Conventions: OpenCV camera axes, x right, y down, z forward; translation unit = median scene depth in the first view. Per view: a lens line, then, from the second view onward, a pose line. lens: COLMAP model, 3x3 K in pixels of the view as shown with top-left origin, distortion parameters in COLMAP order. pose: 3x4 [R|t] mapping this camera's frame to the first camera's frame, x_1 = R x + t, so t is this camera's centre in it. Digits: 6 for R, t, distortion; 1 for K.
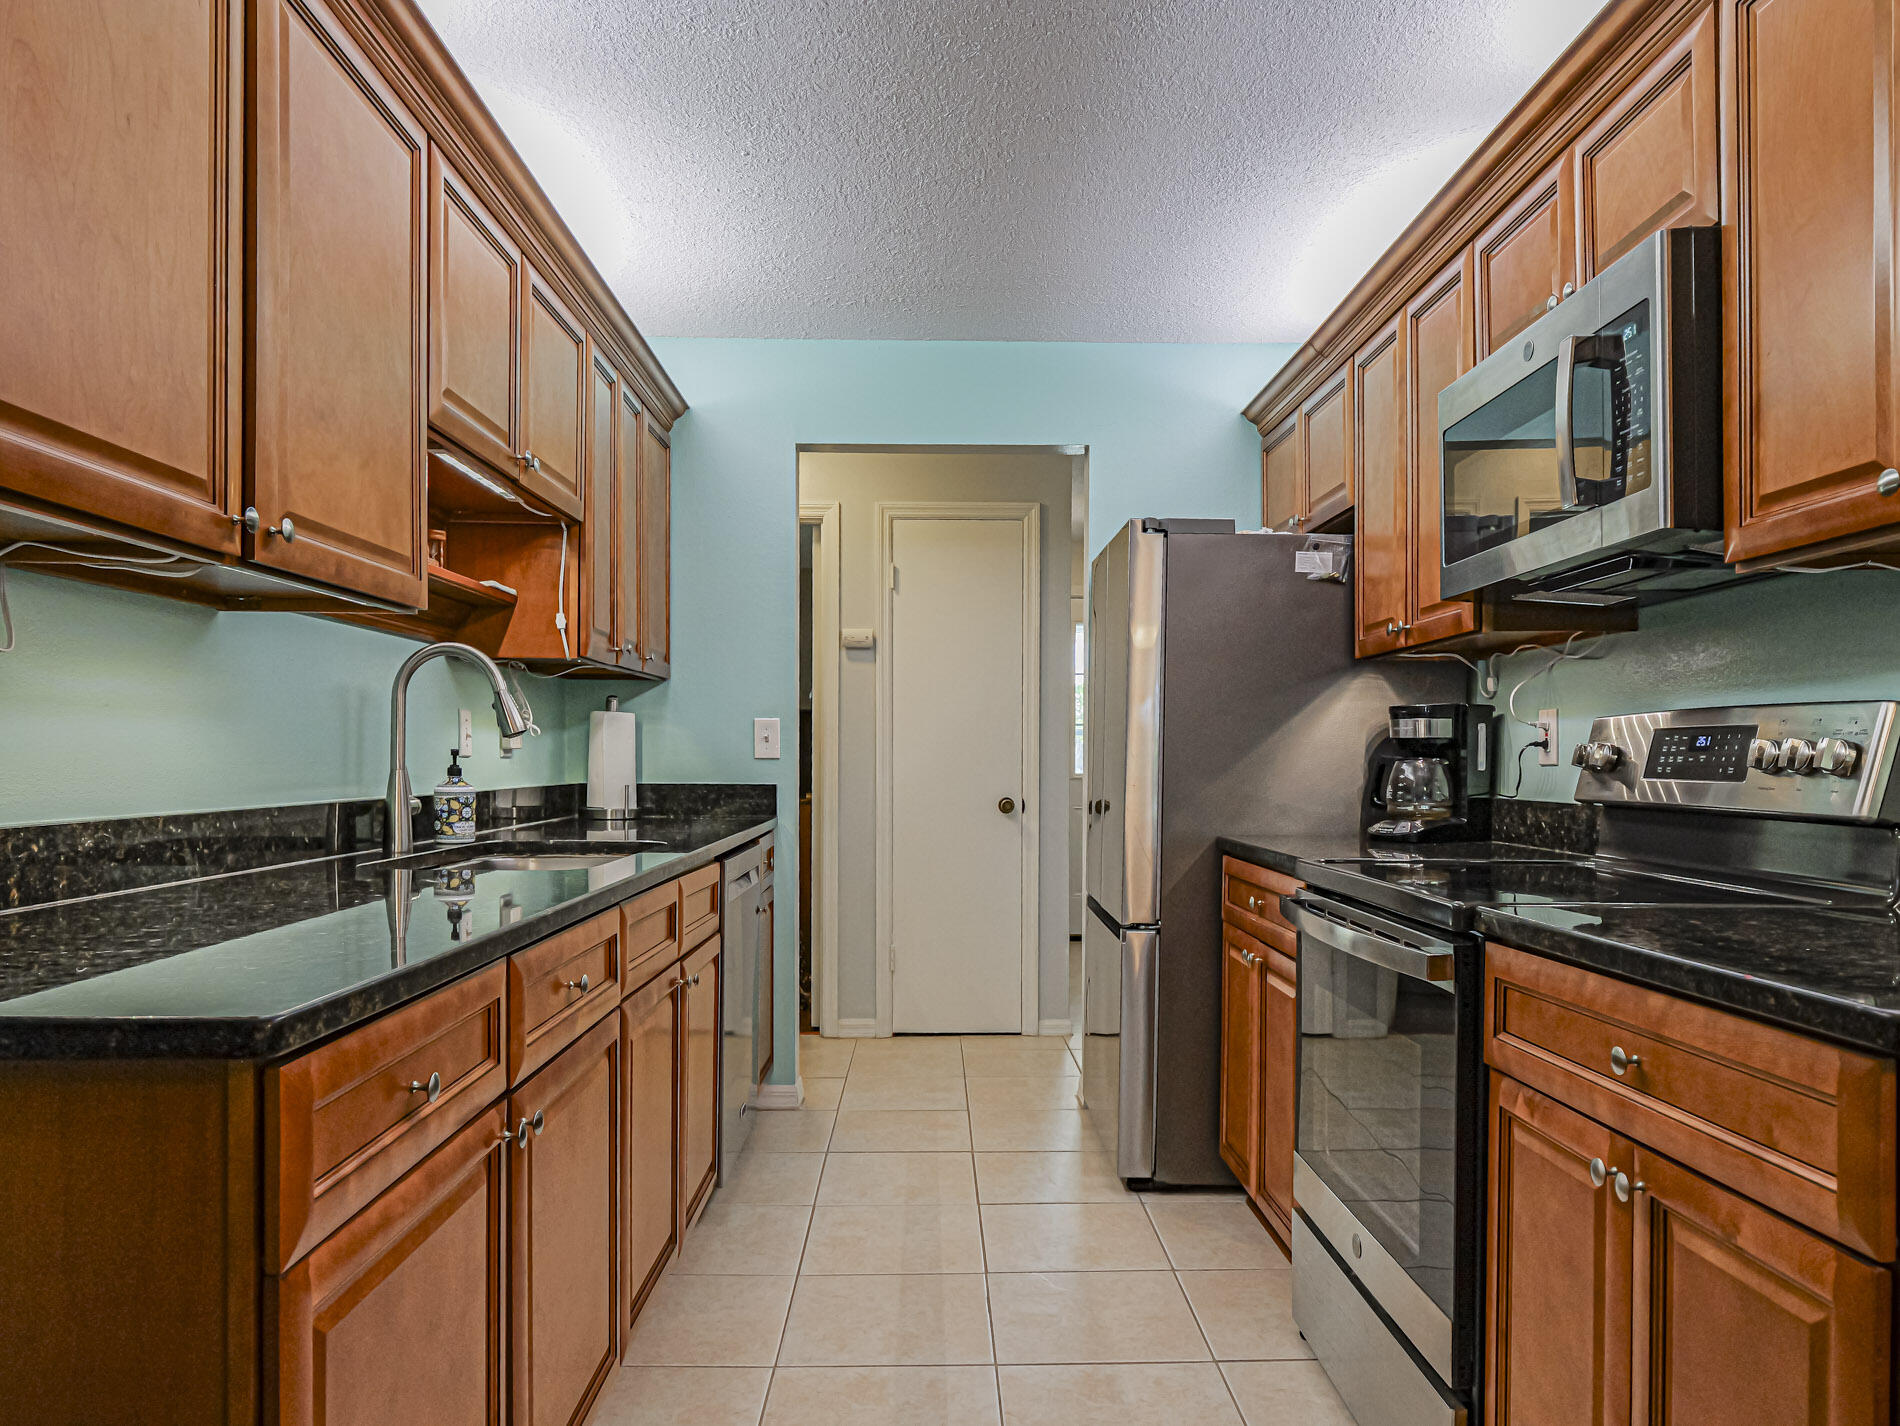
lens RADIAL K [[1229.1, 0, 927.1], [0, 1229.1, 771.1], [0, 0, 1]] dist [0.002100, 0.000247]
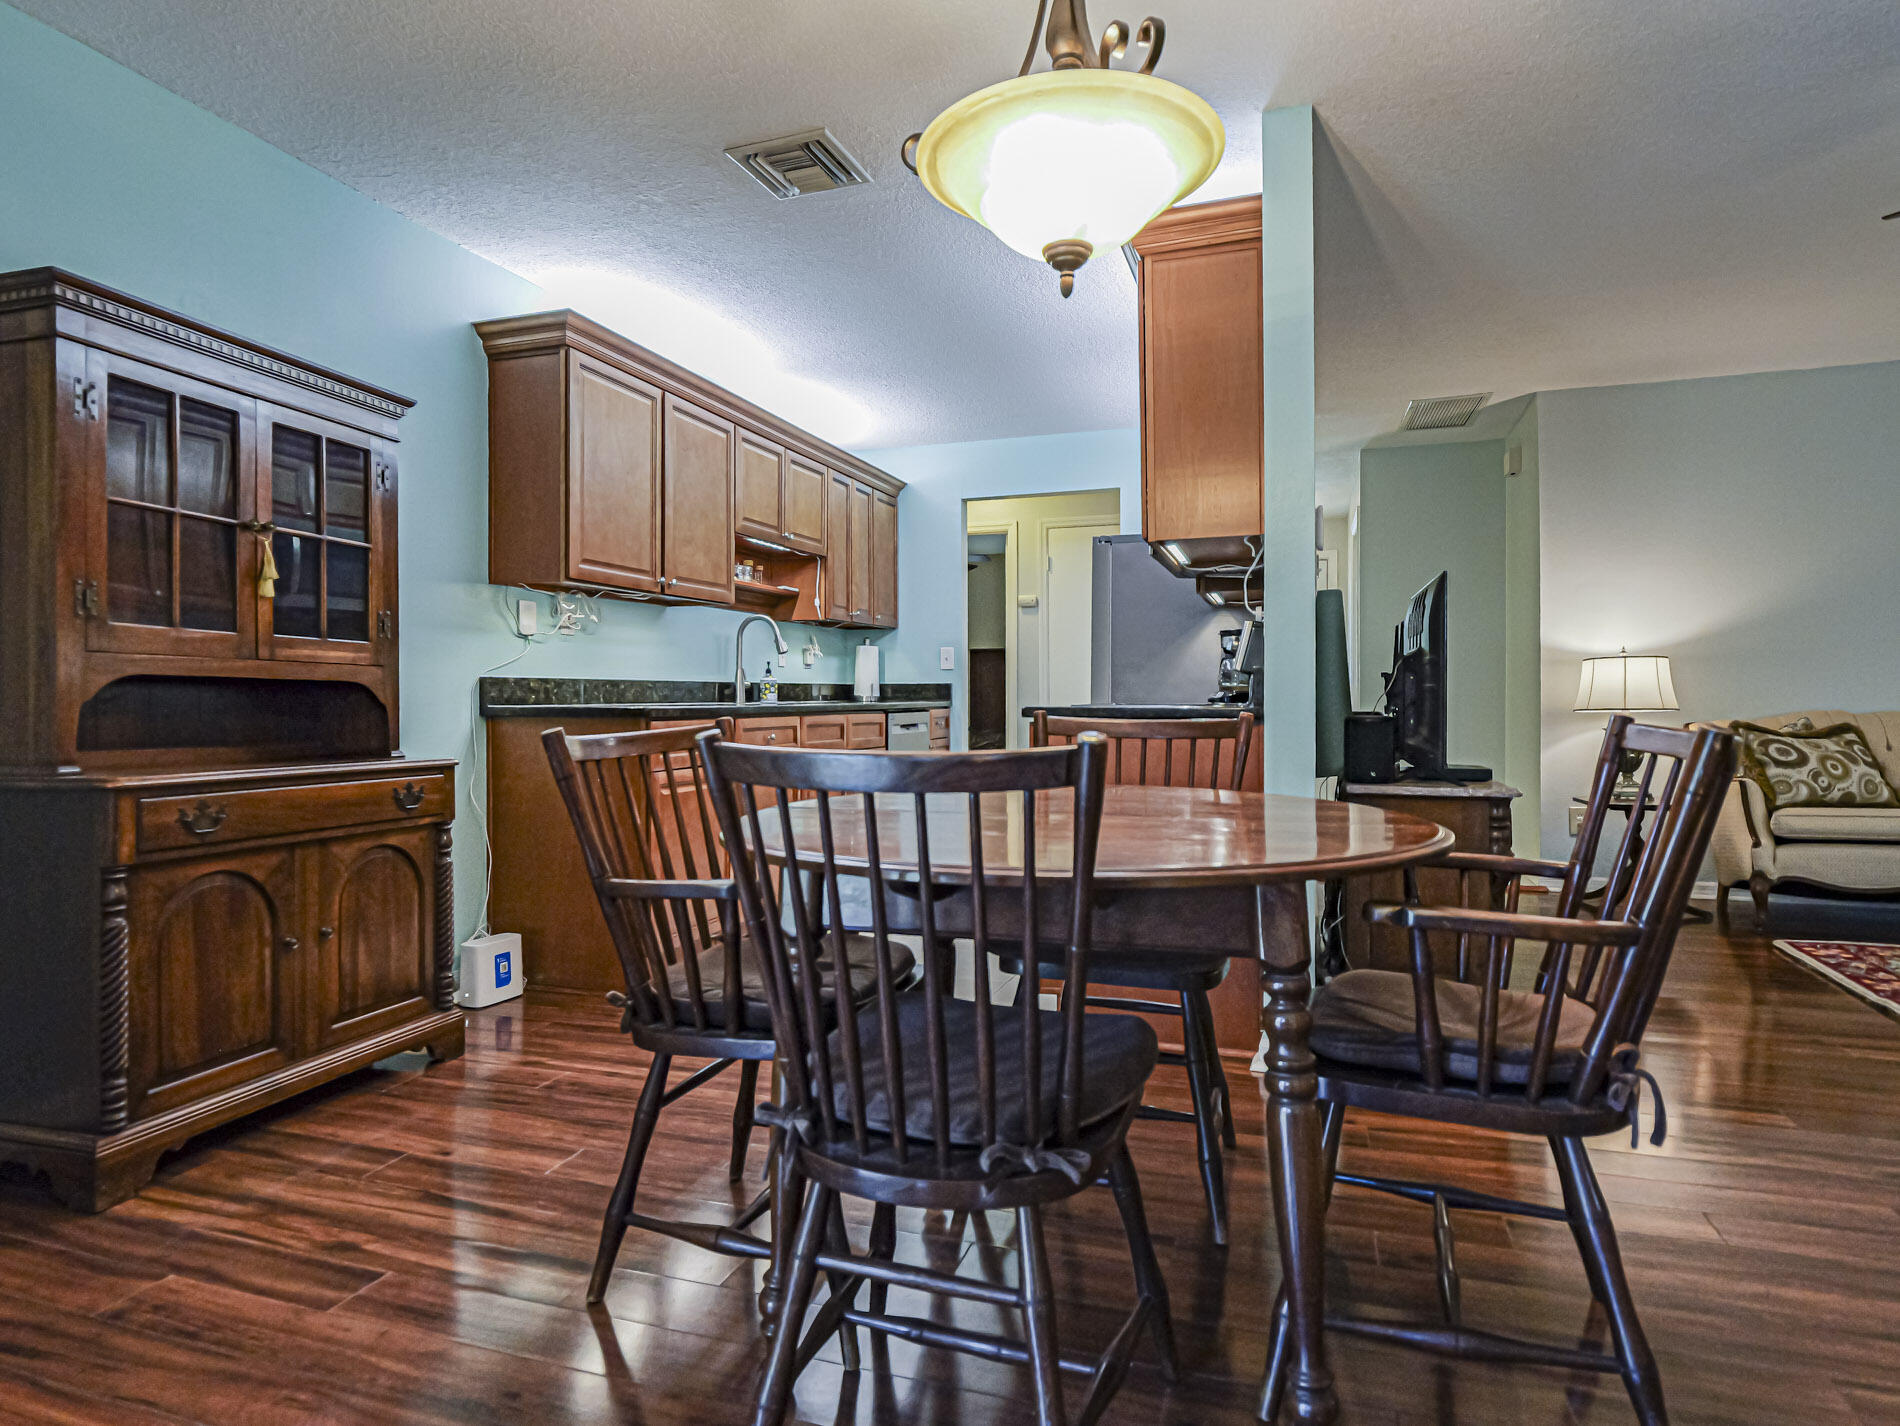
lens RADIAL K [[1141.8, 0, 956.3], [0, 1141.8, 706.5], [0, 0, 1]] dist [0.000242, 0.000363]
pose [[0.938338, -0.007281, -0.345642, 0.593237], [0.005091, 0.999961, -0.007245, 0.072620], [0.345682, 0.005039, 0.938338, -0.758276]]
